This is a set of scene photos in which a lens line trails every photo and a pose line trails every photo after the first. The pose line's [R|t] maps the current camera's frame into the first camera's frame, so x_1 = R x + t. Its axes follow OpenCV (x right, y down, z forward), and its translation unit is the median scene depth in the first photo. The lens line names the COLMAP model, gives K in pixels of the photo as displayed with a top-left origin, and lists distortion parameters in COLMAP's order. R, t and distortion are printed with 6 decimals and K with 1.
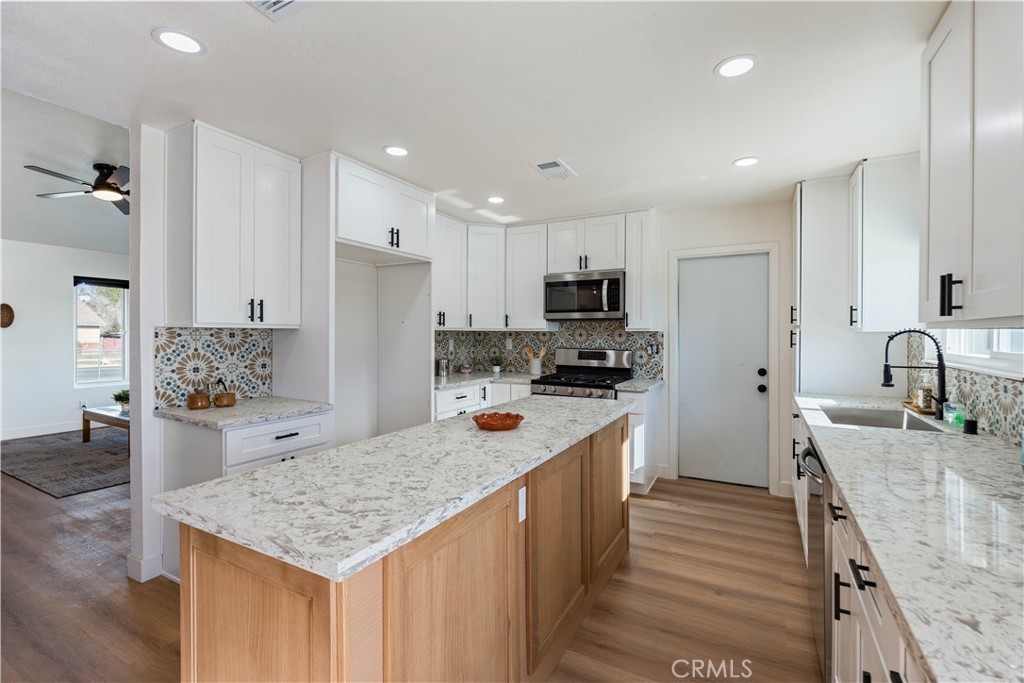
lens RADIAL K [[450.4, 0, 515.4], [0, 450.4, 332.4], [0, 0, 1]] dist [-0.004693, -0.000731]
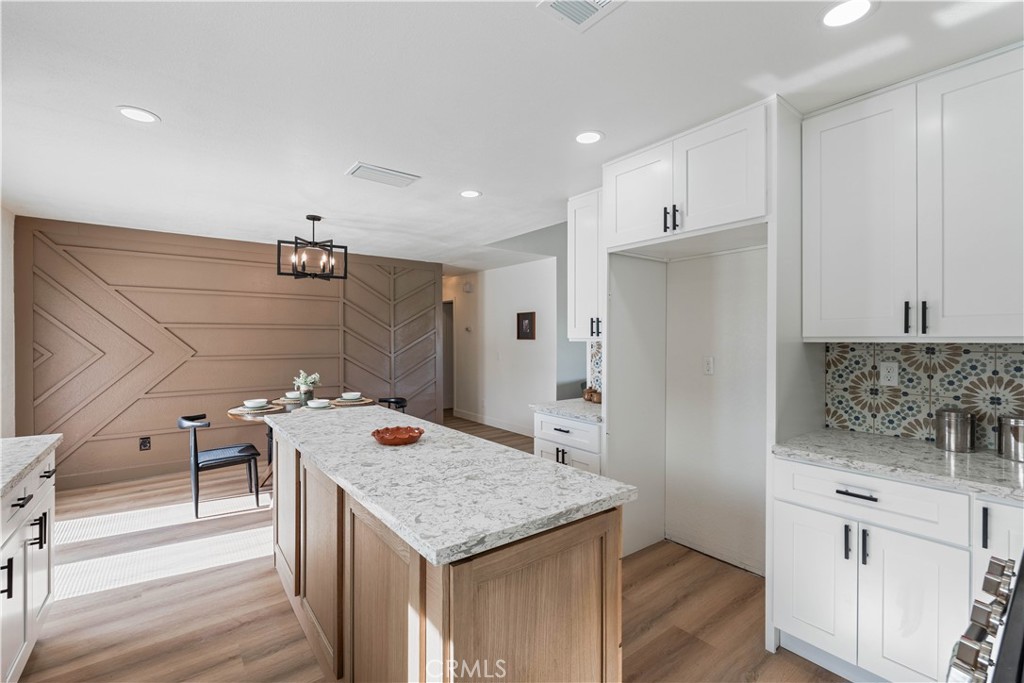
lens RADIAL K [[496.1, 0, 495.4], [0, 496.1, 339.2], [0, 0, 1]] dist [-0.002345, -0.000445]
pose [[-0.381721, -0.011903, -0.924201, 0.429463], [-0.014736, 0.999868, -0.006791, 0.002222], [0.924160, 0.011027, -0.381846, 0.726813]]
